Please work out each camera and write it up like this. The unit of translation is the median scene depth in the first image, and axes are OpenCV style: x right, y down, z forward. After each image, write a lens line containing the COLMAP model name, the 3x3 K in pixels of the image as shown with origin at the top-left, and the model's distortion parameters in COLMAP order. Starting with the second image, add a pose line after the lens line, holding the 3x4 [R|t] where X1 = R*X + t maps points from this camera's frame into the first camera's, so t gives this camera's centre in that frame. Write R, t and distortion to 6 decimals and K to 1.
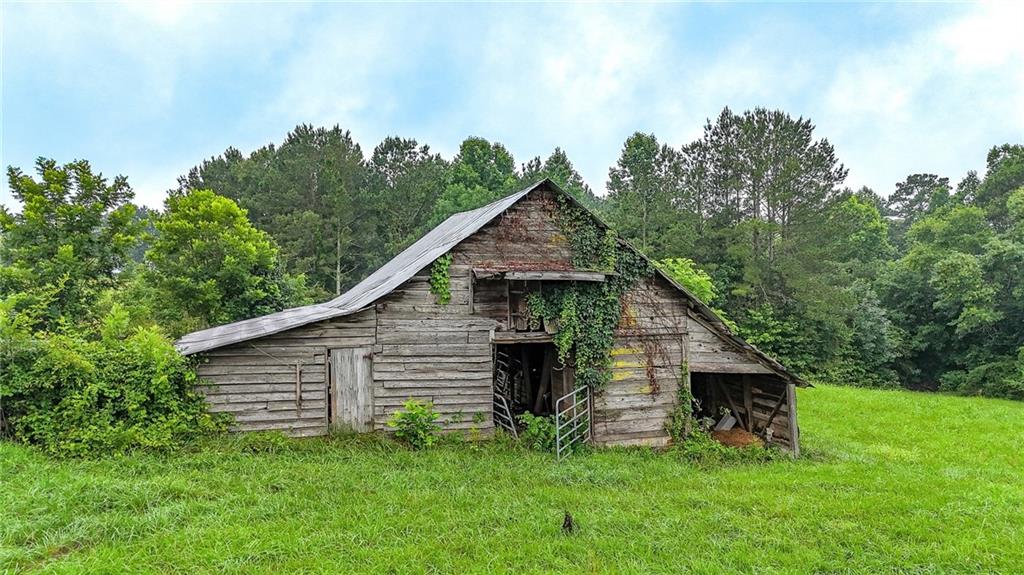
lens RADIAL K [[757.3, 0, 507.9], [0, 757.3, 285.3], [0, 0, 1]] dist [0.099243, -0.114176]
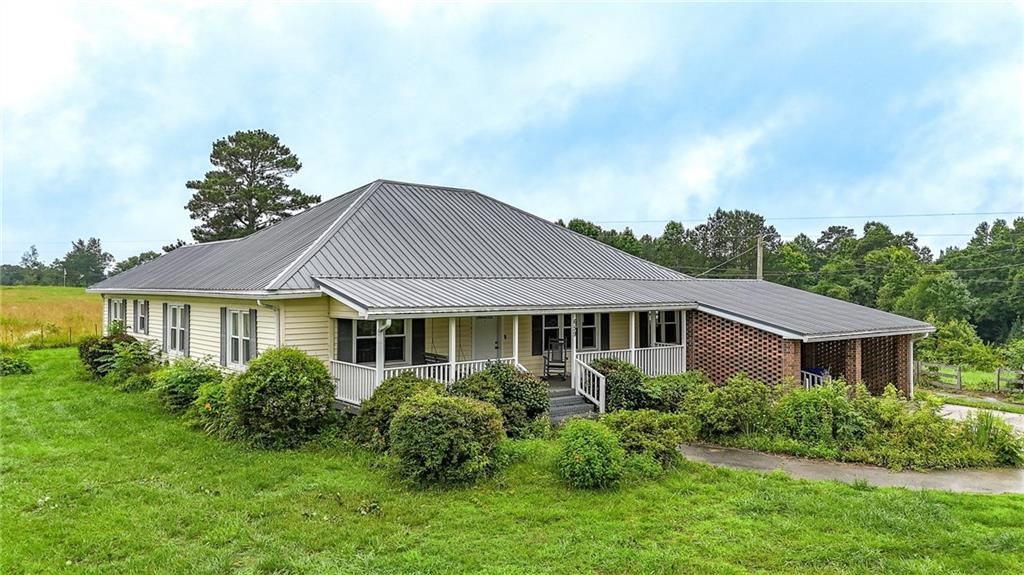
lens RADIAL K [[757.3, 0, 507.9], [0, 757.3, 285.3], [0, 0, 1]] dist [0.099243, -0.114176]
pose [[0.999186, -0.004066, 0.040137, -0.296490], [0.004232, 0.999983, -0.004063, -0.035360], [-0.040120, 0.004230, 0.999186, -0.815759]]
